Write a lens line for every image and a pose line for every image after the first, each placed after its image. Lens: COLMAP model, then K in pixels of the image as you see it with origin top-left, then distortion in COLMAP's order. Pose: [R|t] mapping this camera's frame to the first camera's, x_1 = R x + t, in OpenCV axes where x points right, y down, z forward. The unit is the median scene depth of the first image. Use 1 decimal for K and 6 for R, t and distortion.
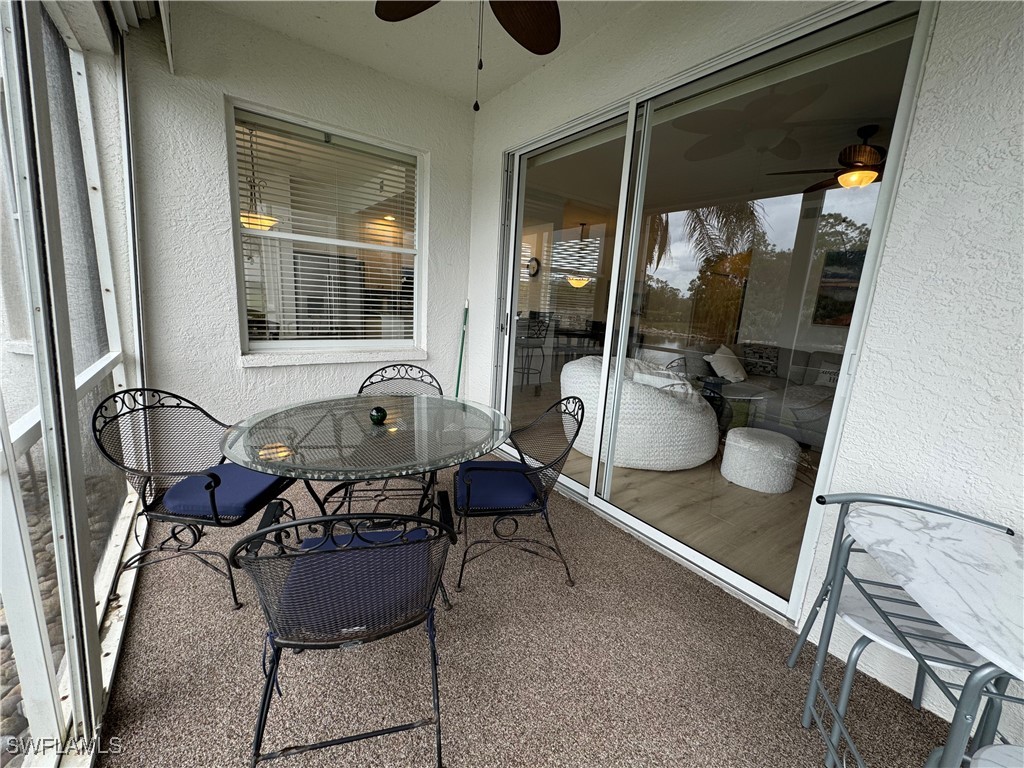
lens RADIAL K [[408.7, 0, 513.3], [0, 408.7, 381.9], [0, 0, 1]] dist [-0.001957, 0.000296]
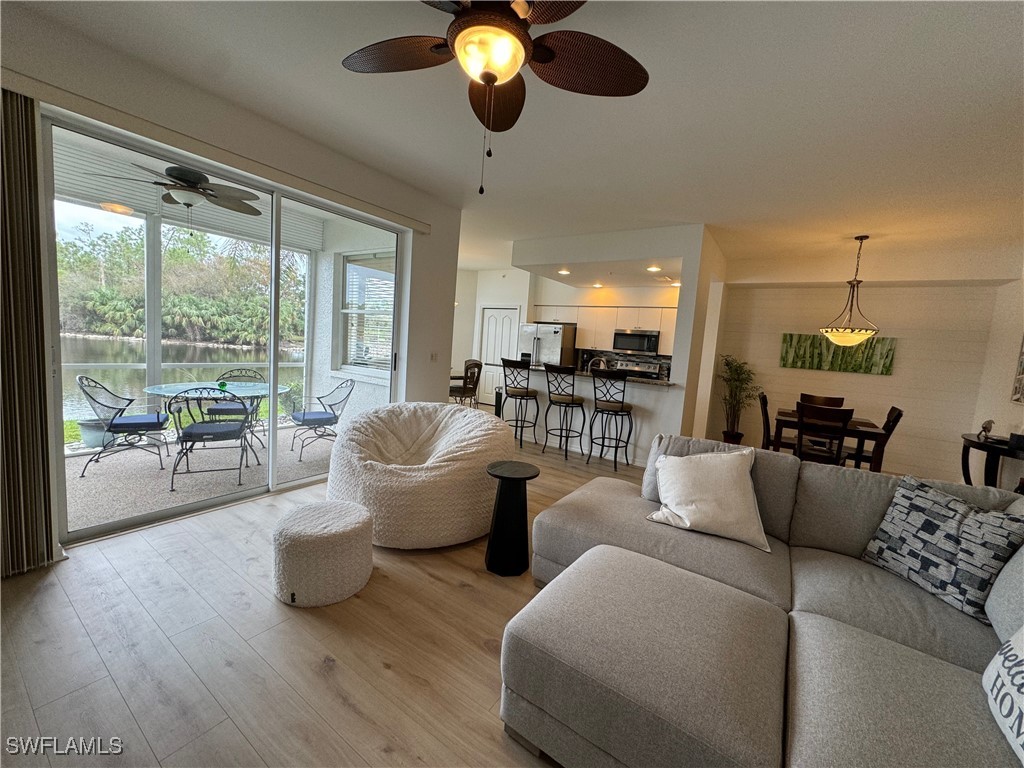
lens RADIAL K [[408.7, 0, 513.3], [0, 408.7, 381.9], [0, 0, 1]] dist [-0.001957, 0.000296]
pose [[0.338382, 0.059503, -0.939126, 0.825982], [-0.236754, 0.971279, -0.023766, -0.090905], [0.910739, 0.230383, 0.342751, 0.606513]]
